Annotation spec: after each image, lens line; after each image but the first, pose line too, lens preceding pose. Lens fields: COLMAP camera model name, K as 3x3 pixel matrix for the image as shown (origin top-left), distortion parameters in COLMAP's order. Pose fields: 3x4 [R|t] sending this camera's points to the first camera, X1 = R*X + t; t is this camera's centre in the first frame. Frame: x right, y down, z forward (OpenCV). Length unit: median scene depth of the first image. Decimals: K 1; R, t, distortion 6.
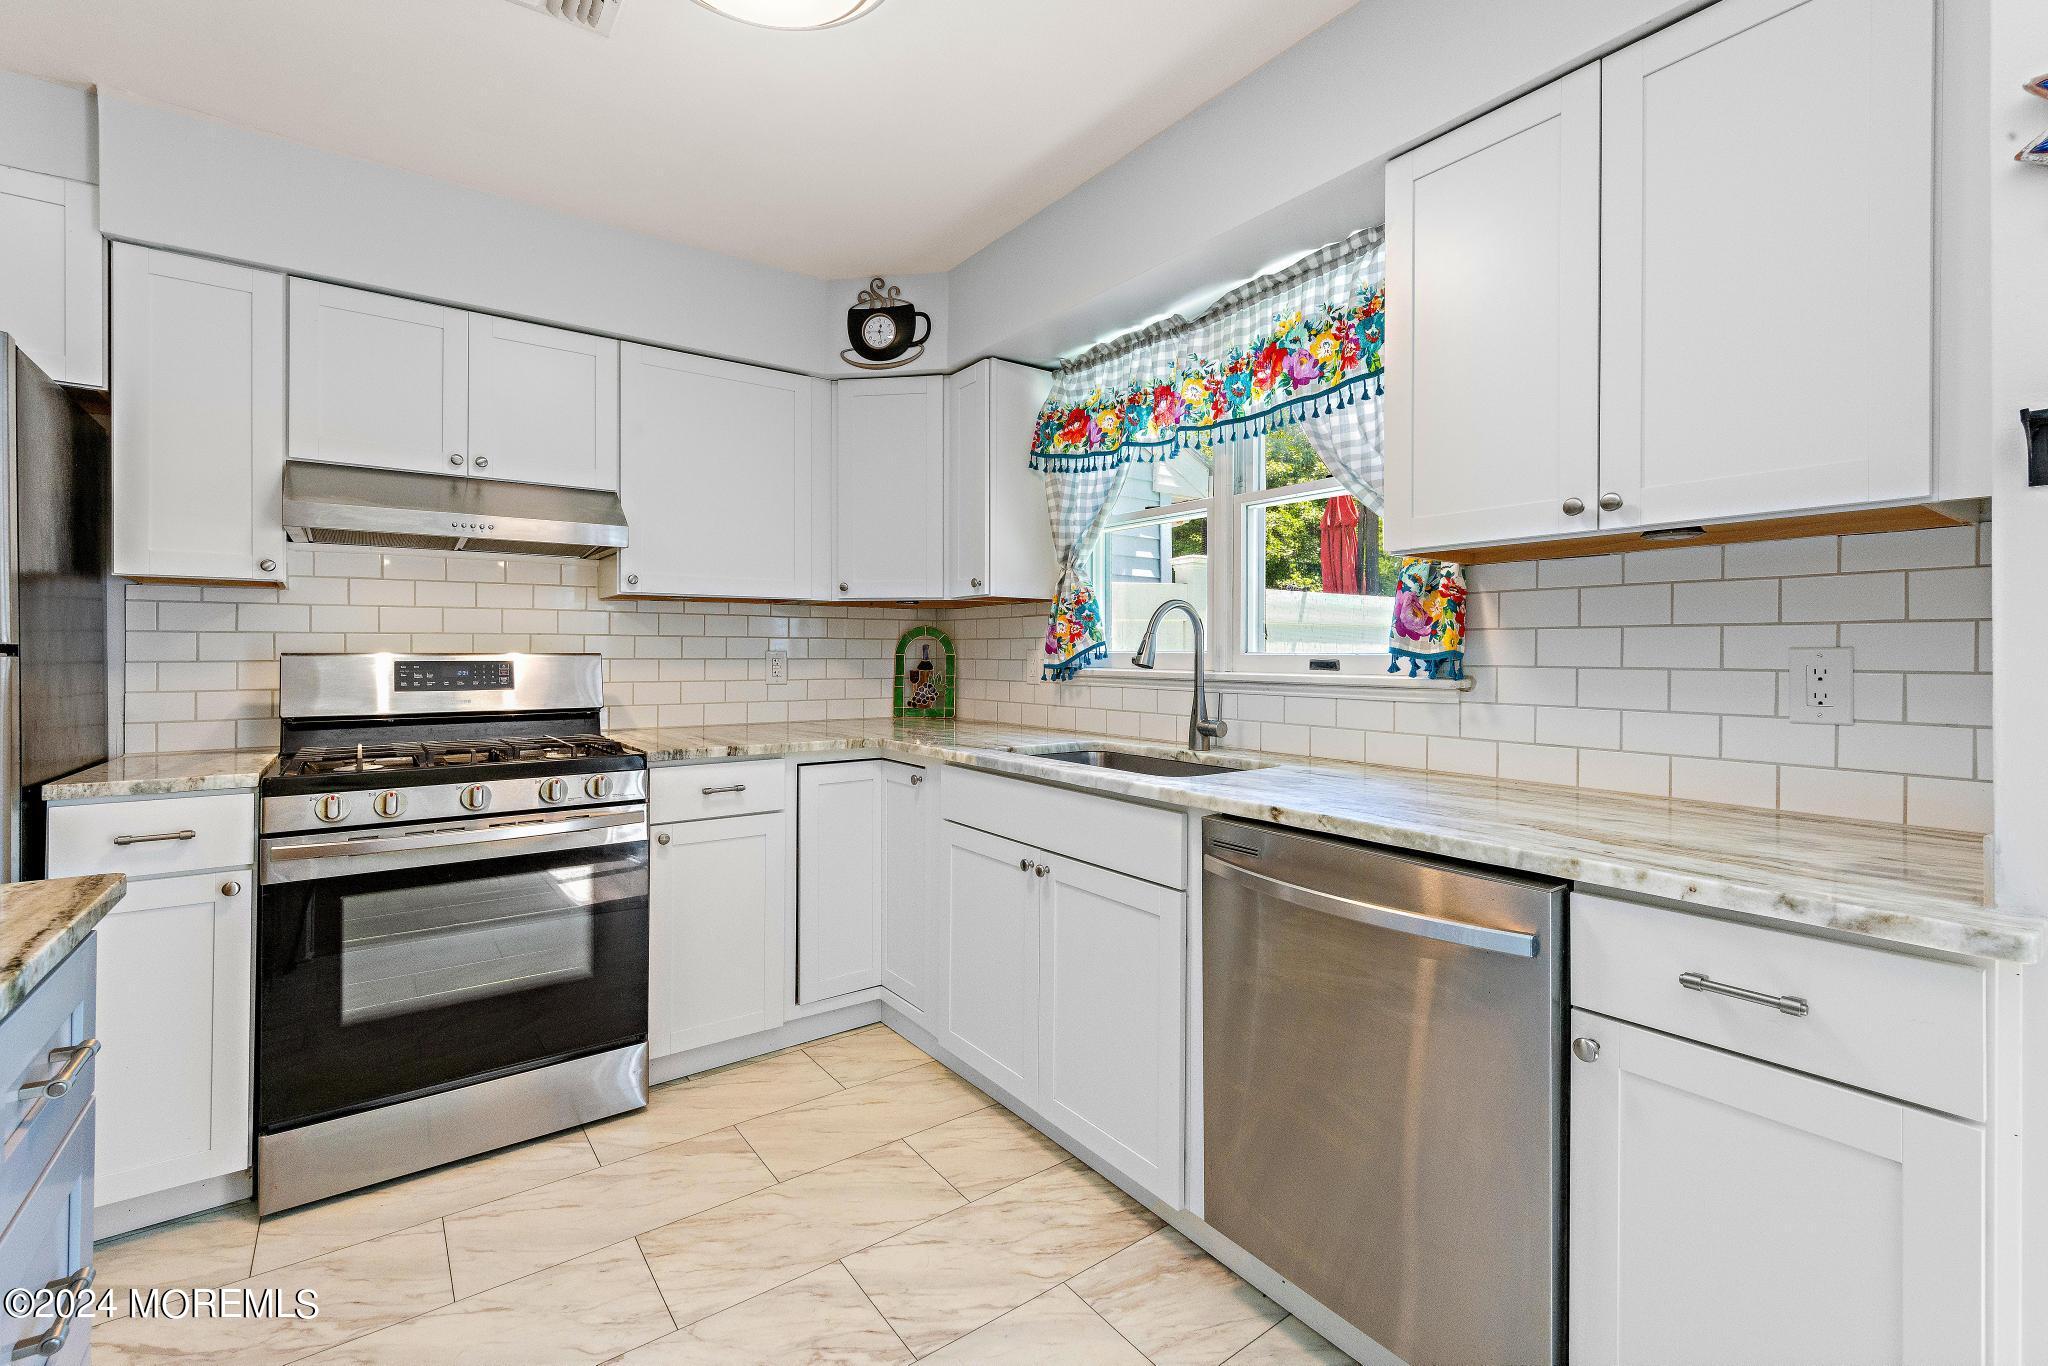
lens RADIAL K [[890.3, 0, 1034.1], [0, 890.3, 652.5], [0, 0, 1]] dist [0.000361, 0.000174]
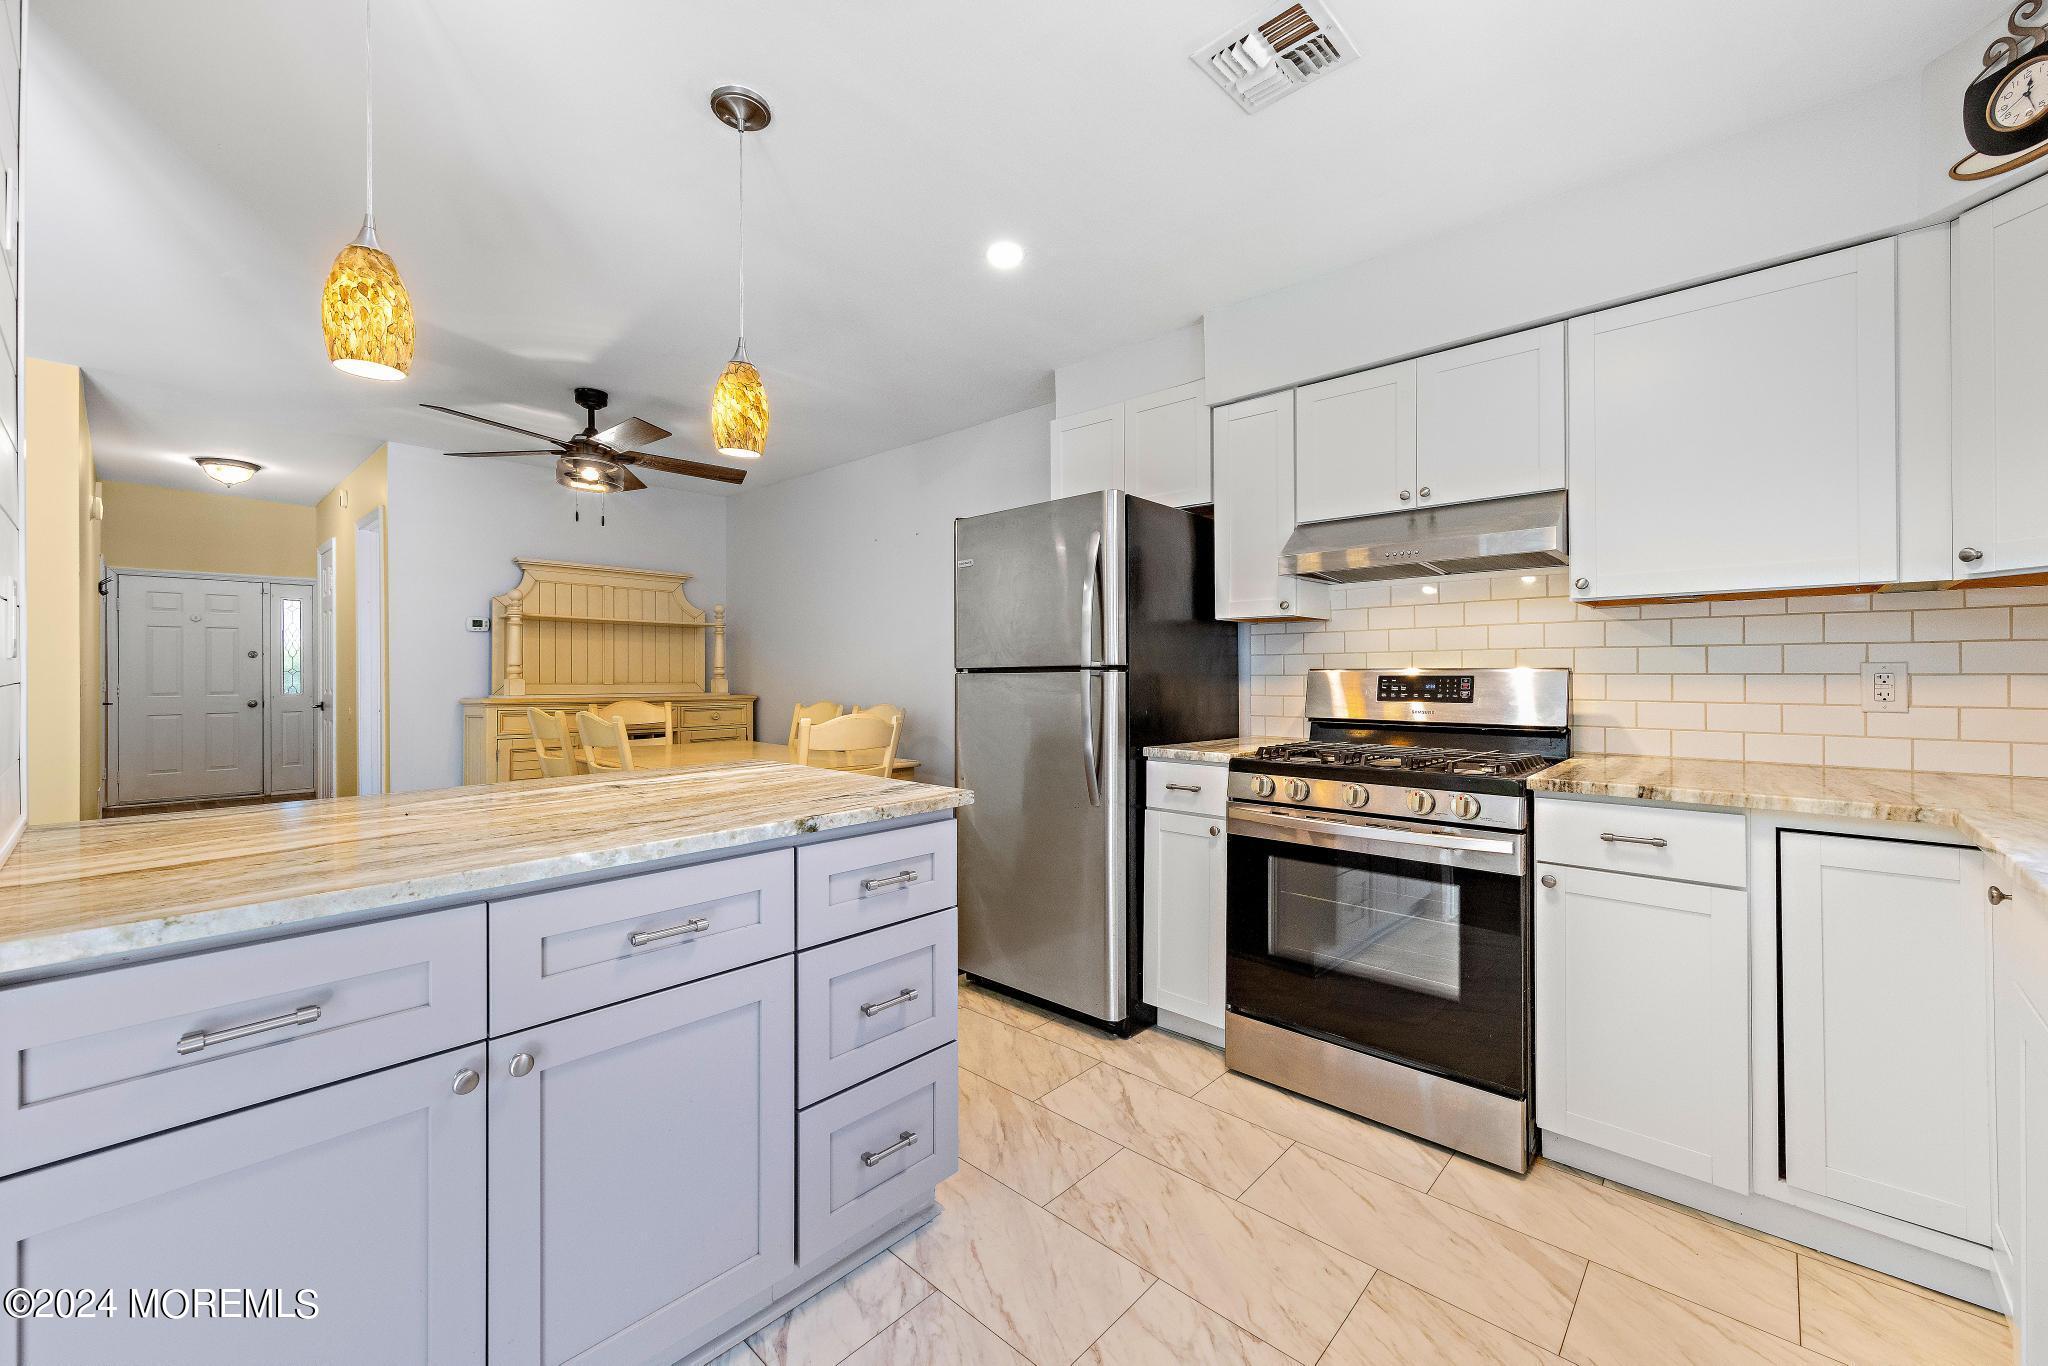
lens RADIAL K [[813.9, 0, 1031.9], [0, 813.9, 668.2], [0, 0, 1]] dist [0.002888, 0.000325]
pose [[0.185538, -0.006041, -0.982619, 0.266964], [0.005399, 0.999972, -0.005128, 0.003056], [0.982622, -0.004354, 0.185565, 0.348454]]
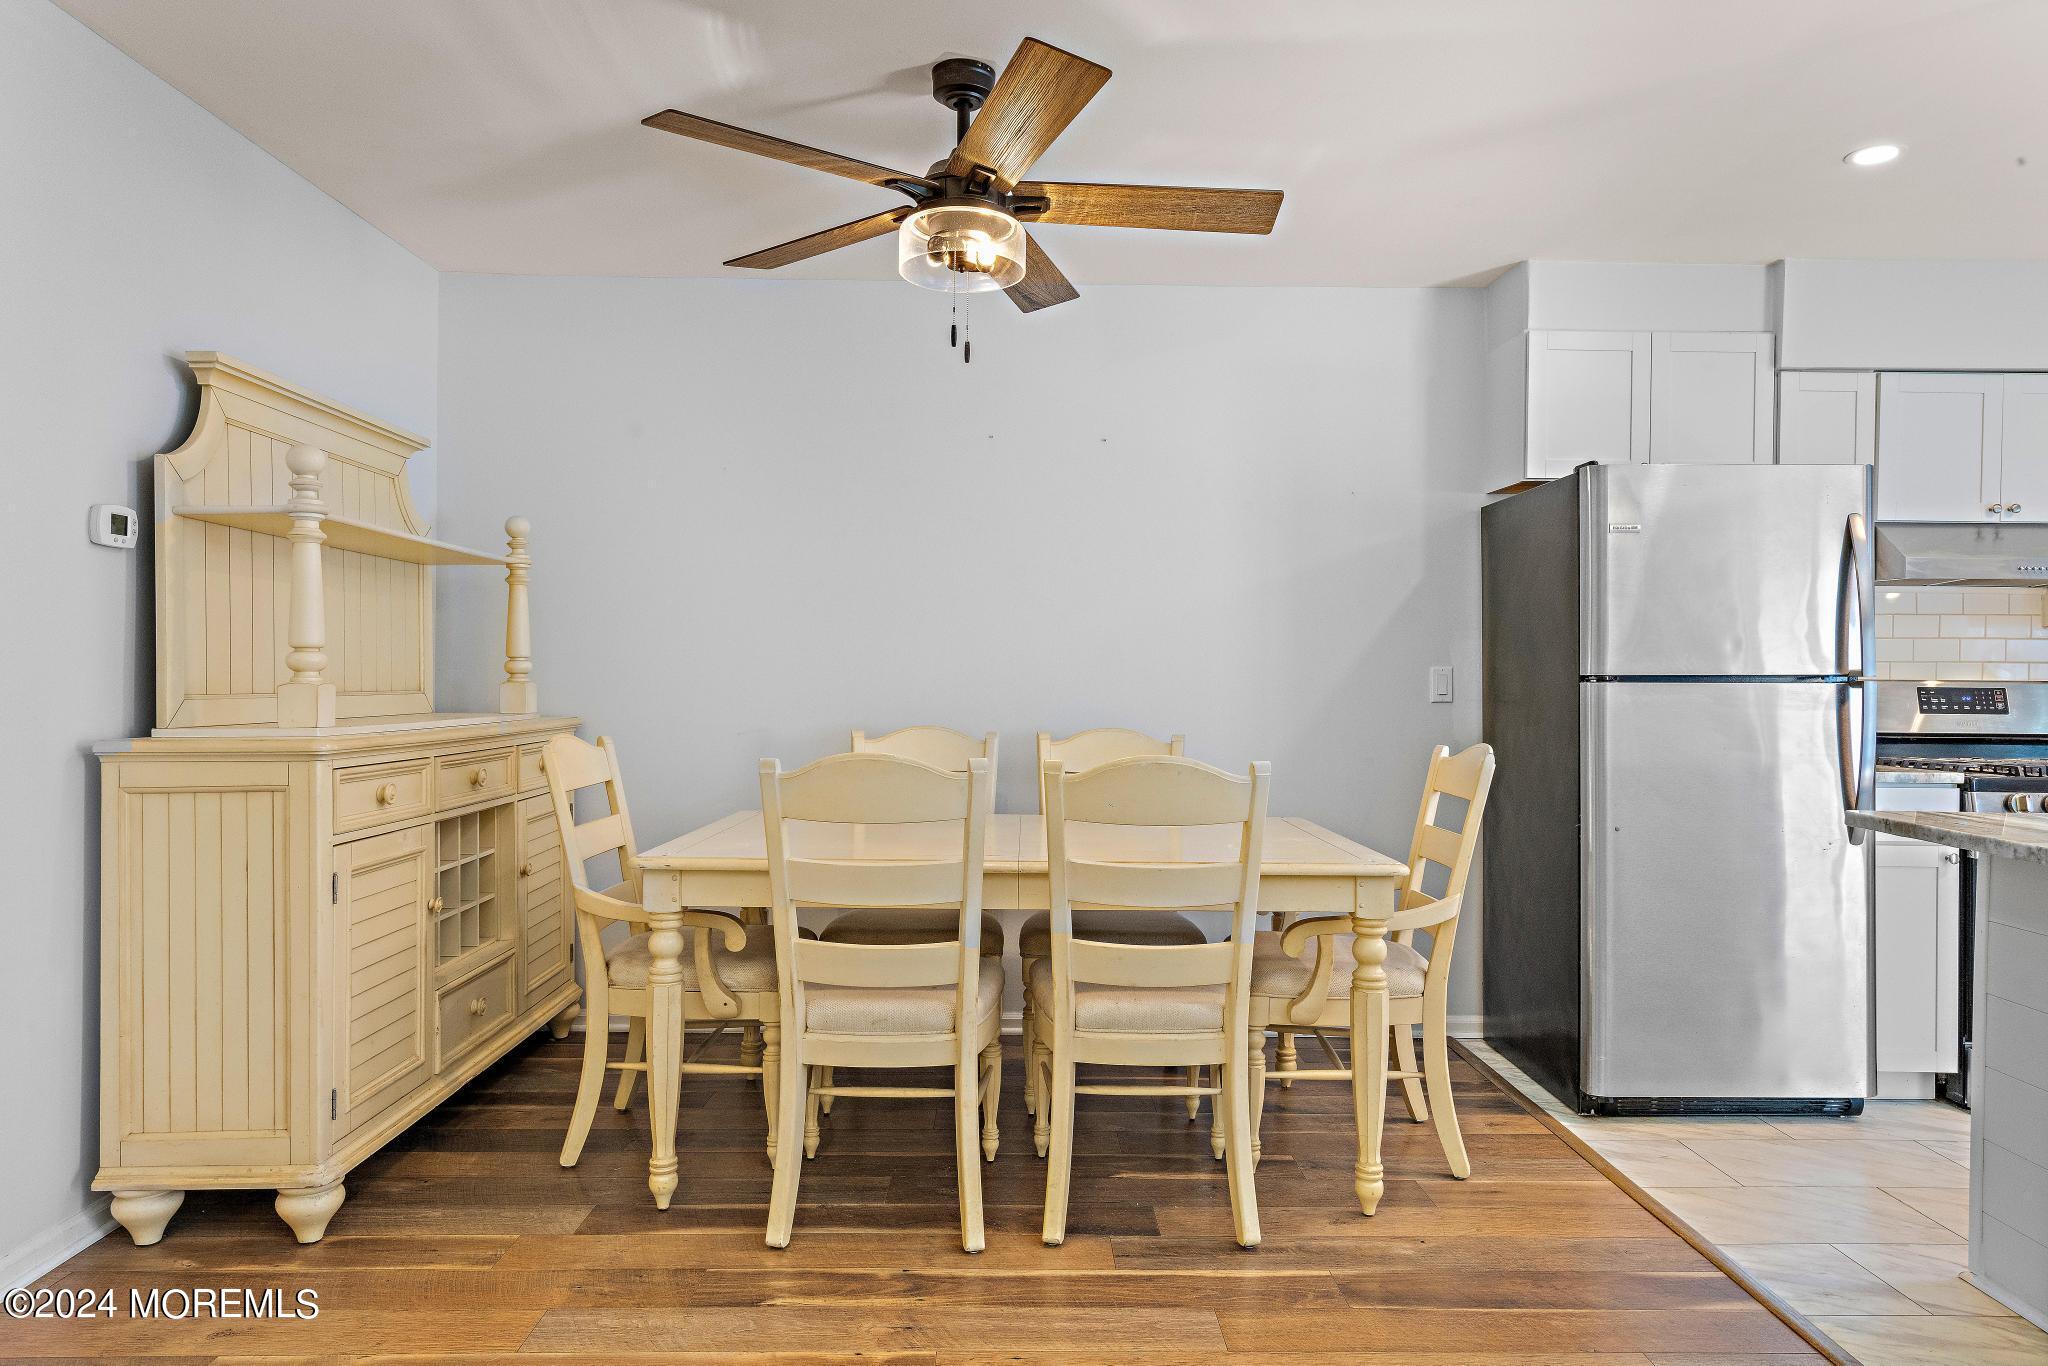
lens RADIAL K [[1304.1, 0, 1031.0], [0, 1304.1, 678.5], [0, 0, 1]] dist [0.011797, -0.002573]
pose [[0.805688, 0.010725, -0.592244, -0.645429], [-0.007493, 0.999941, 0.007915, -0.006390], [0.592293, -0.001939, 0.805720, -1.048352]]
